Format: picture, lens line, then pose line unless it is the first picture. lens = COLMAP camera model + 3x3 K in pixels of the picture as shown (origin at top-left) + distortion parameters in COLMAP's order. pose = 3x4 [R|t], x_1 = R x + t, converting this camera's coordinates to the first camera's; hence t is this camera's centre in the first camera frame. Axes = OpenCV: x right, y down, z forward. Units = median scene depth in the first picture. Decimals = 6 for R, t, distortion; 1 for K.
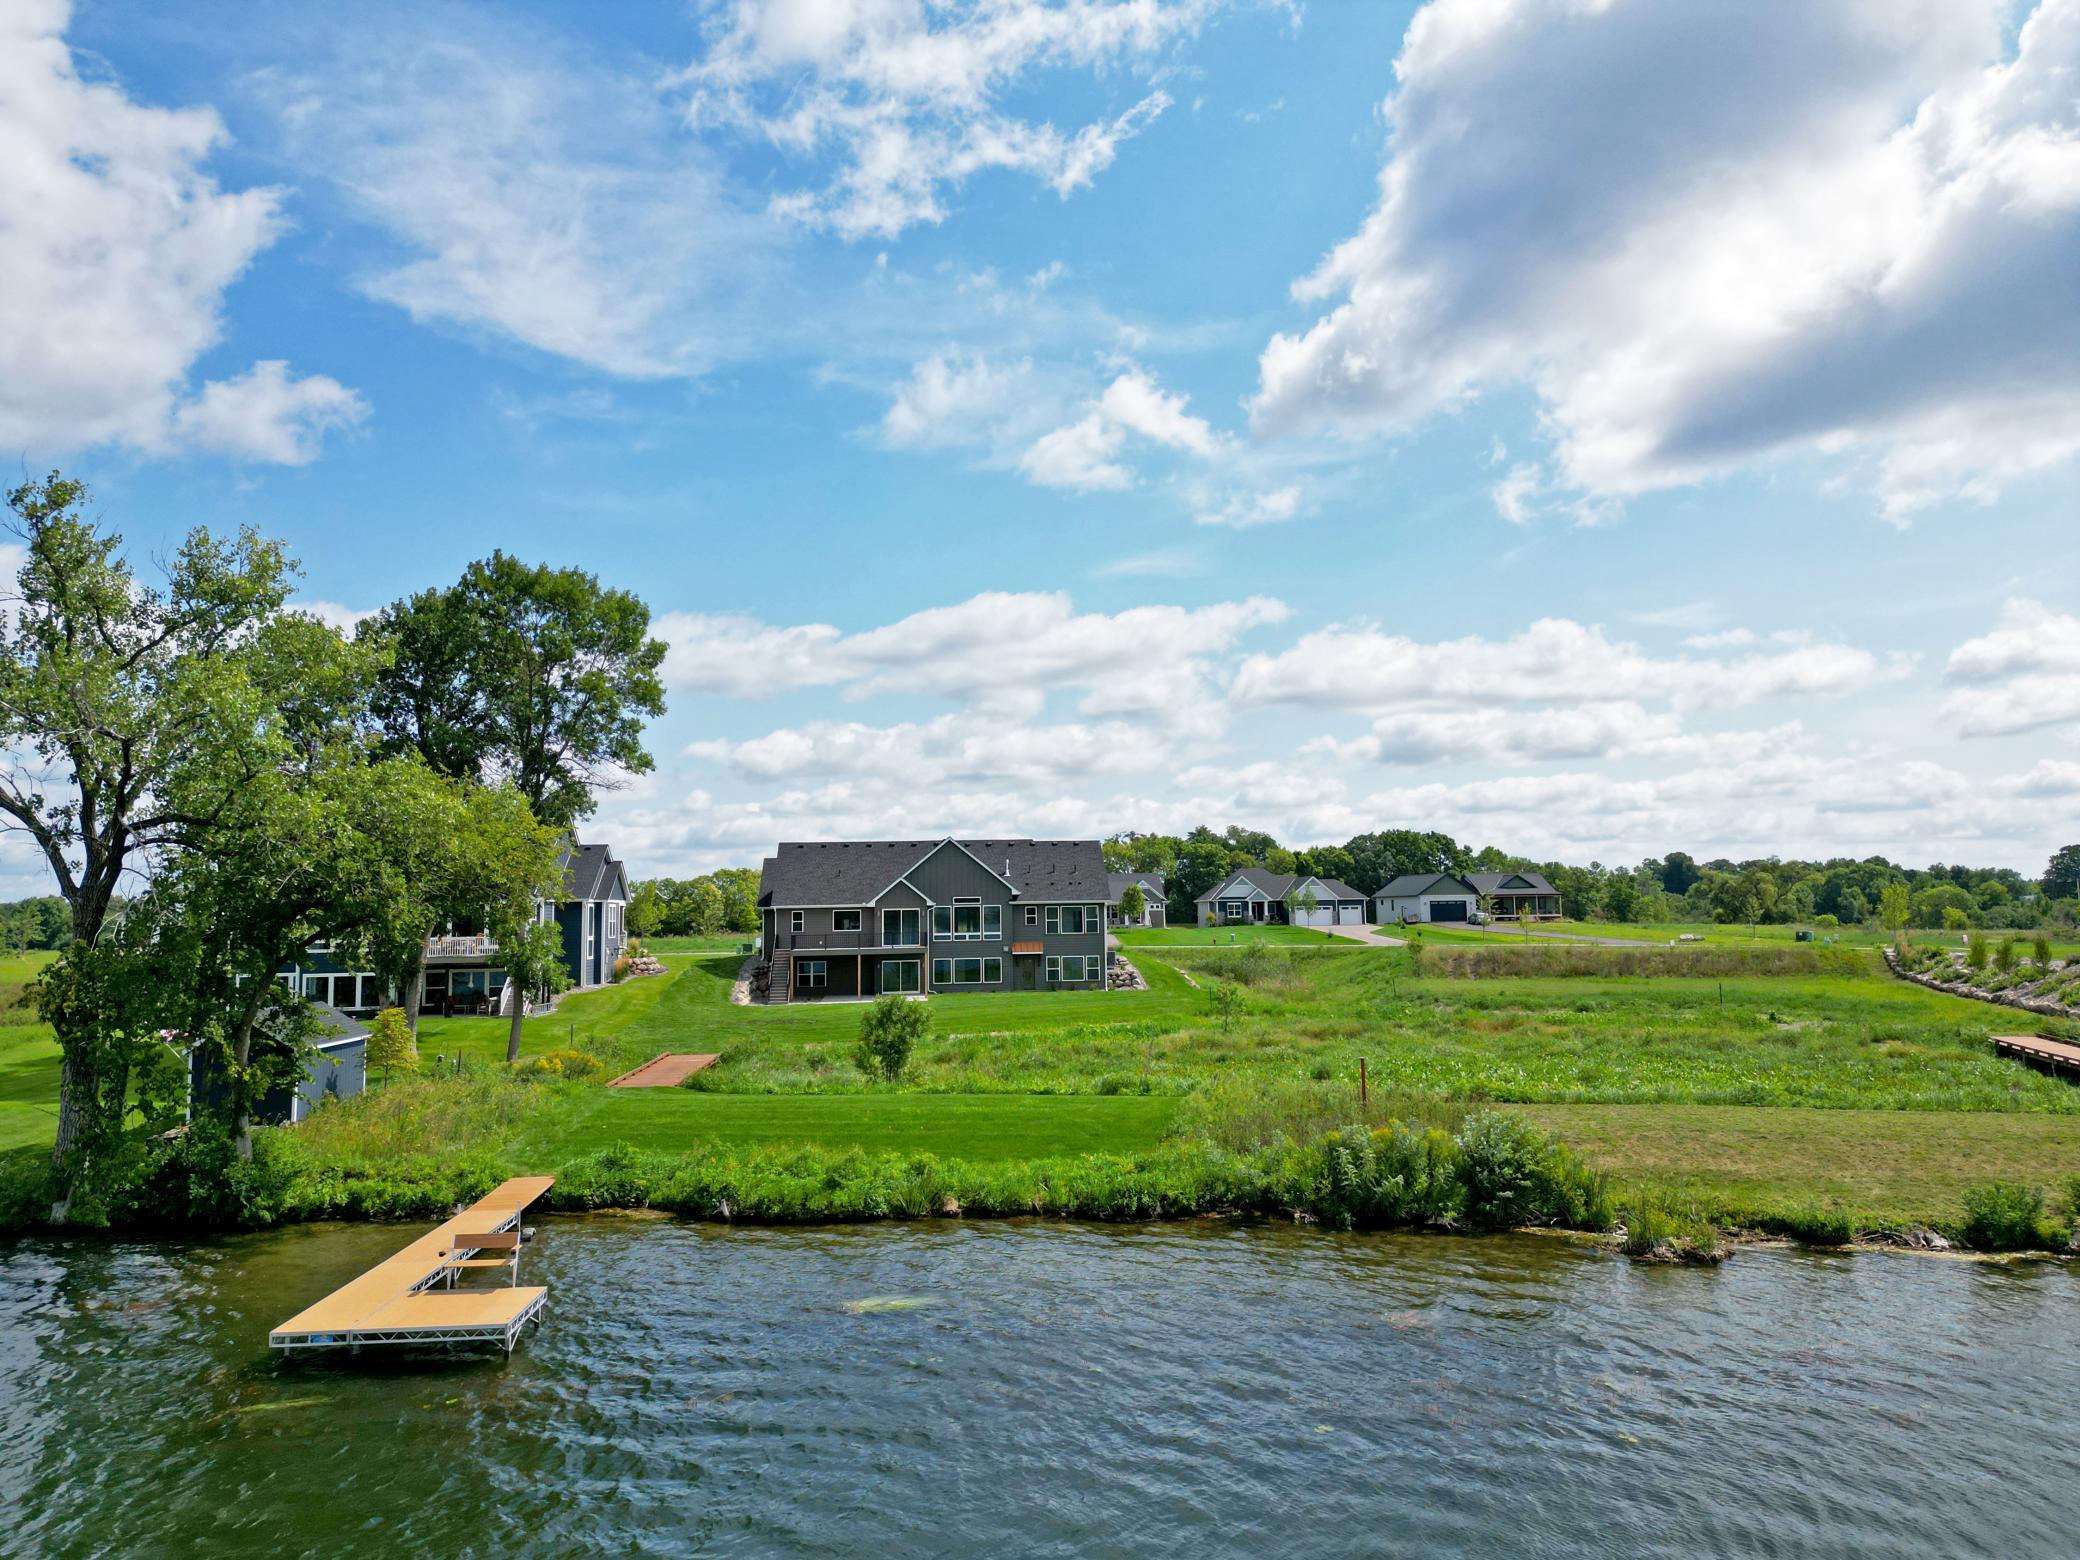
lens RADIAL K [[1459.1, 0, 1040.0], [0, 1459.1, 780.0], [0, 0, 1]] dist [0.073860, -0.072973]
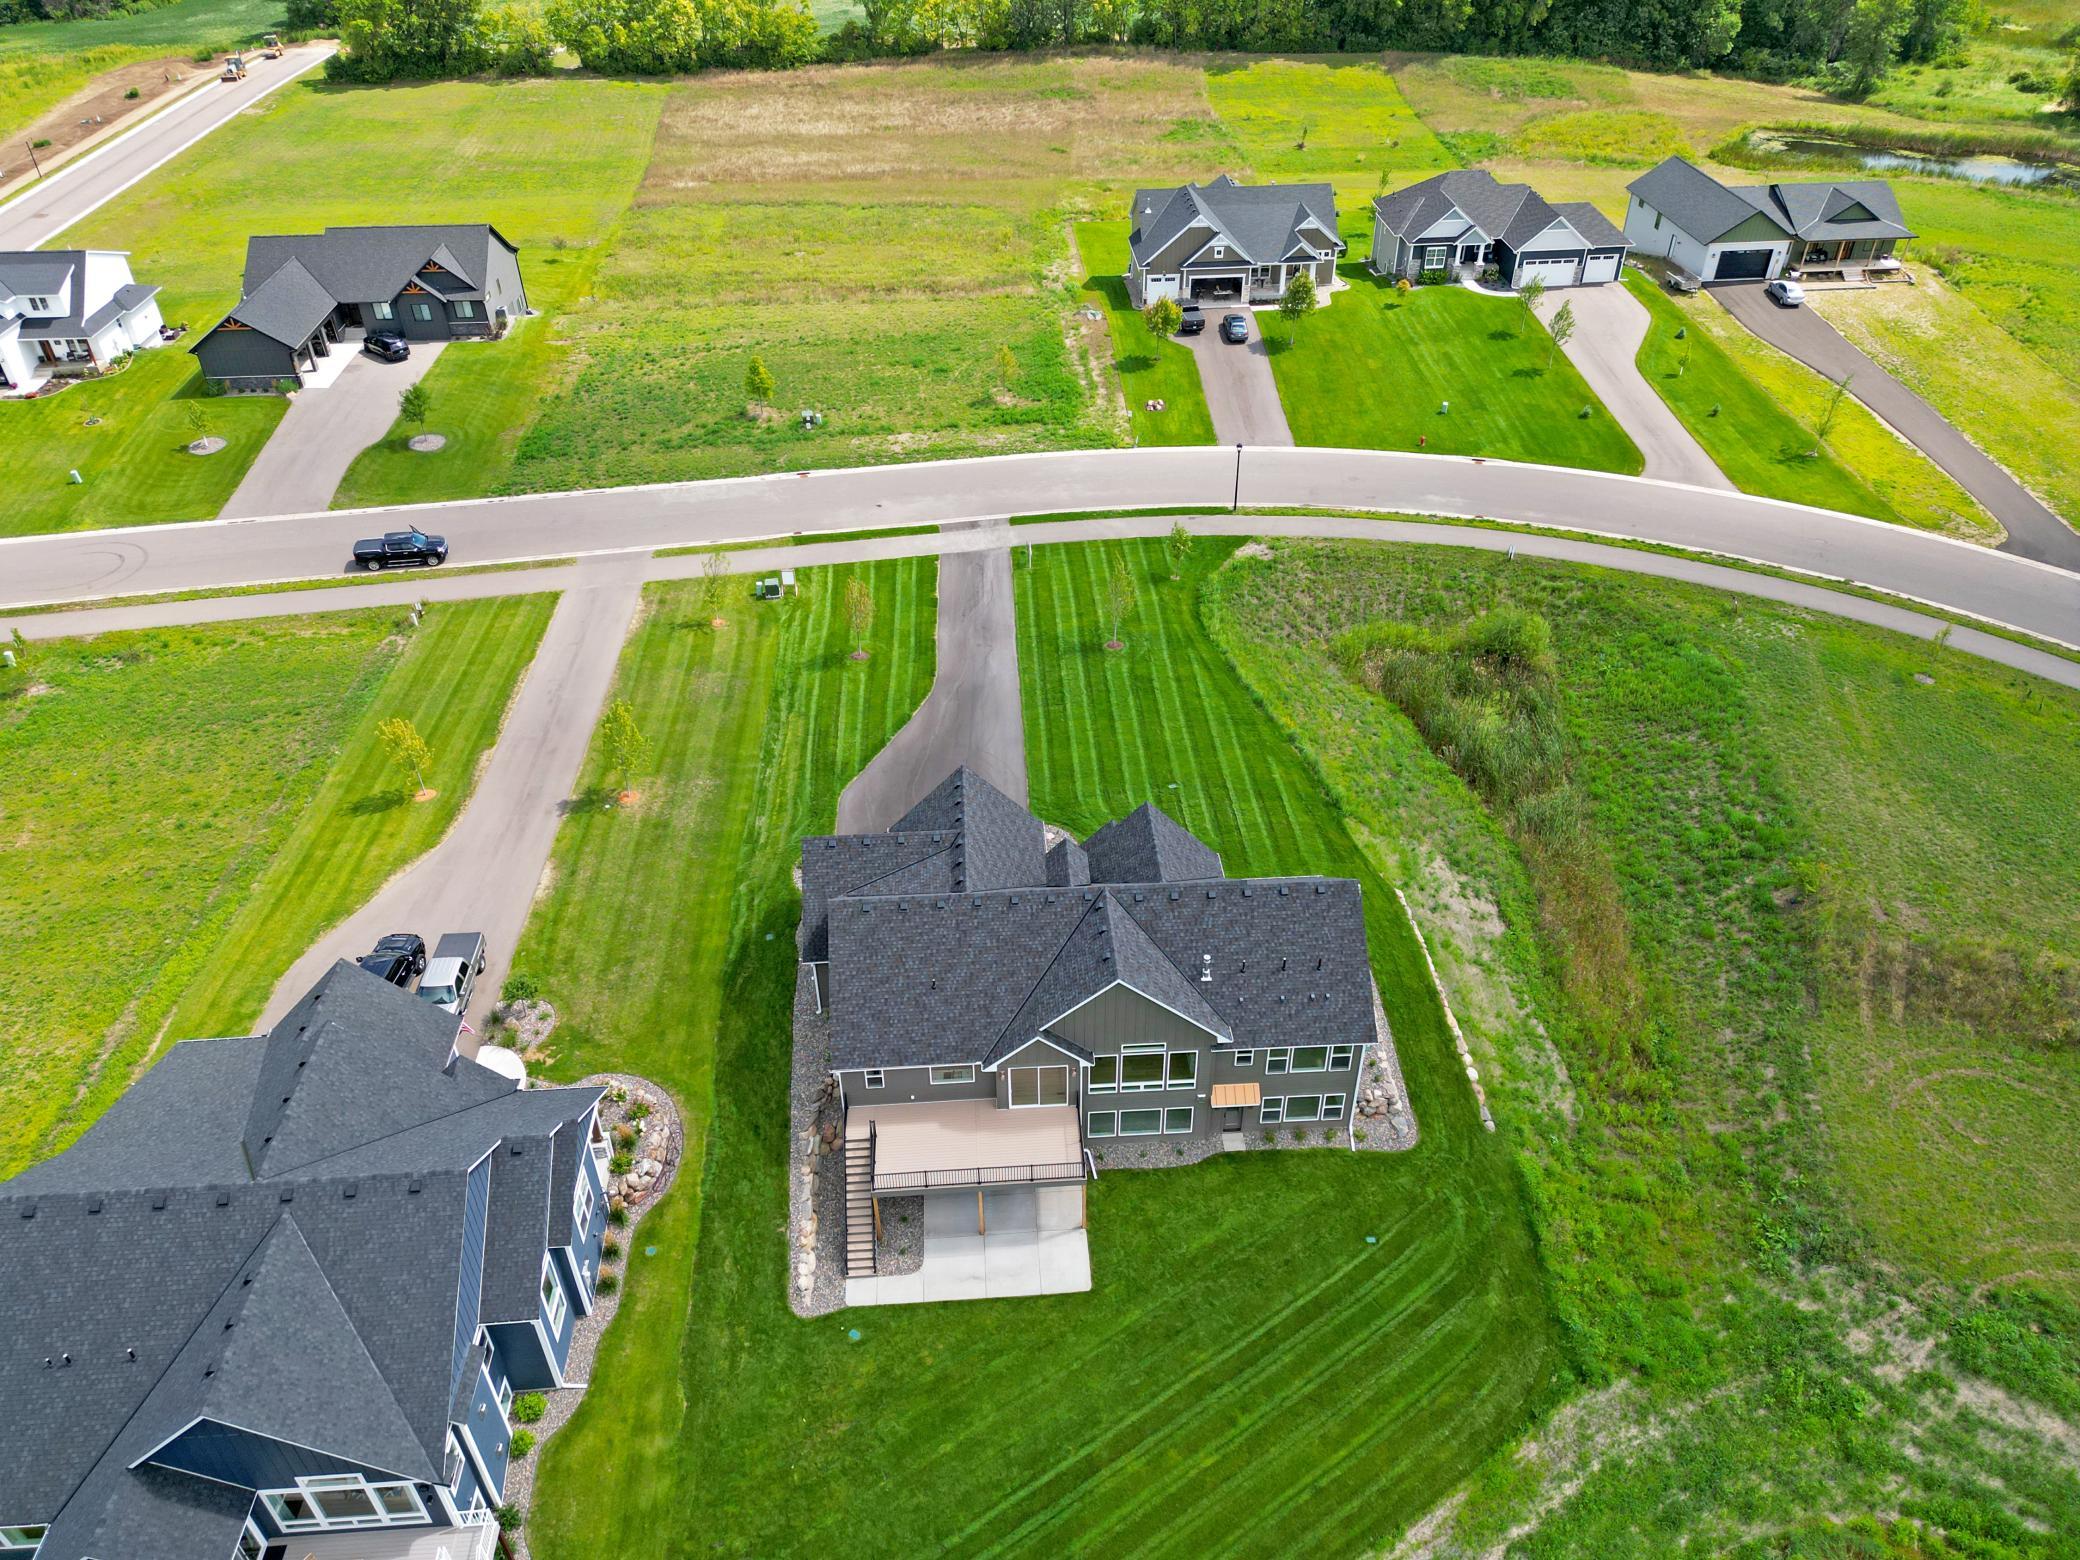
lens RADIAL K [[1459.1, 0, 1040.0], [0, 1459.1, 780.0], [0, 0, 1]] dist [0.073860, -0.072973]
pose [[0.999725, 0.017173, -0.015980, -0.085496], [-0.001969, 0.740259, 0.672319, -0.414822], [0.023375, -0.672102, 0.740089, 0.614087]]
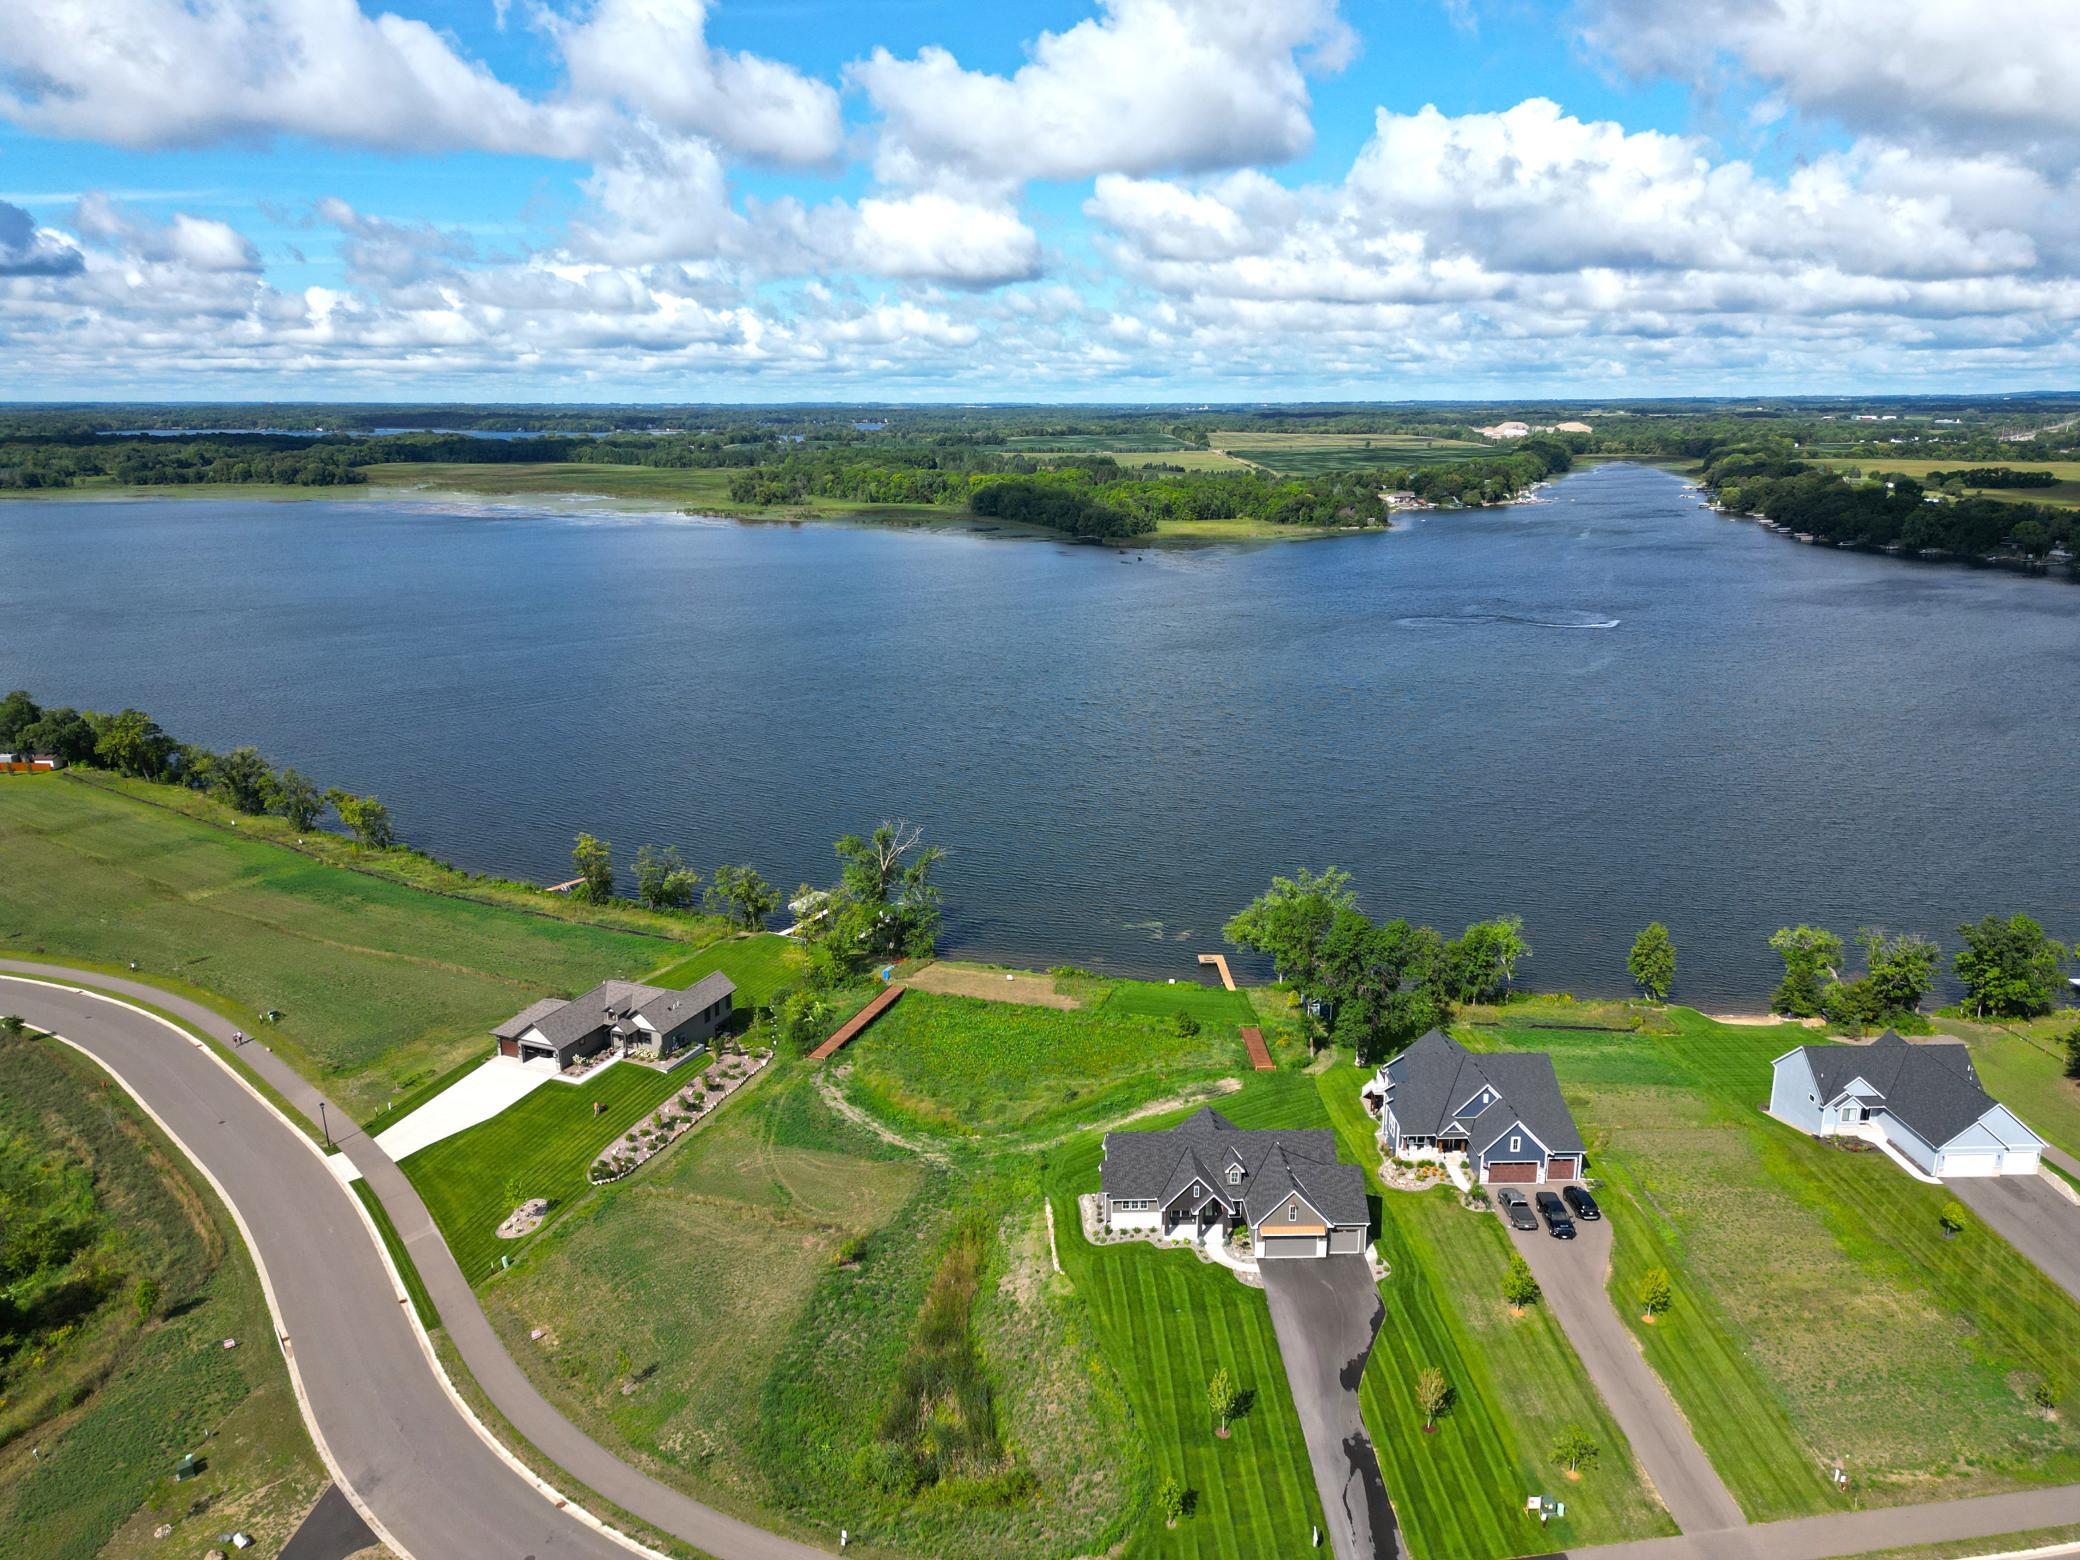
lens RADIAL K [[1459.1, 0, 1040.0], [0, 1459.1, 780.0], [0, 0, 1]] dist [0.073860, -0.072973]
pose [[-0.998318, 0.001498, 0.057961, 0.023517], [0.010485, 0.987850, 0.155058, -0.544370], [-0.057025, 0.155405, -0.986204, 2.480105]]
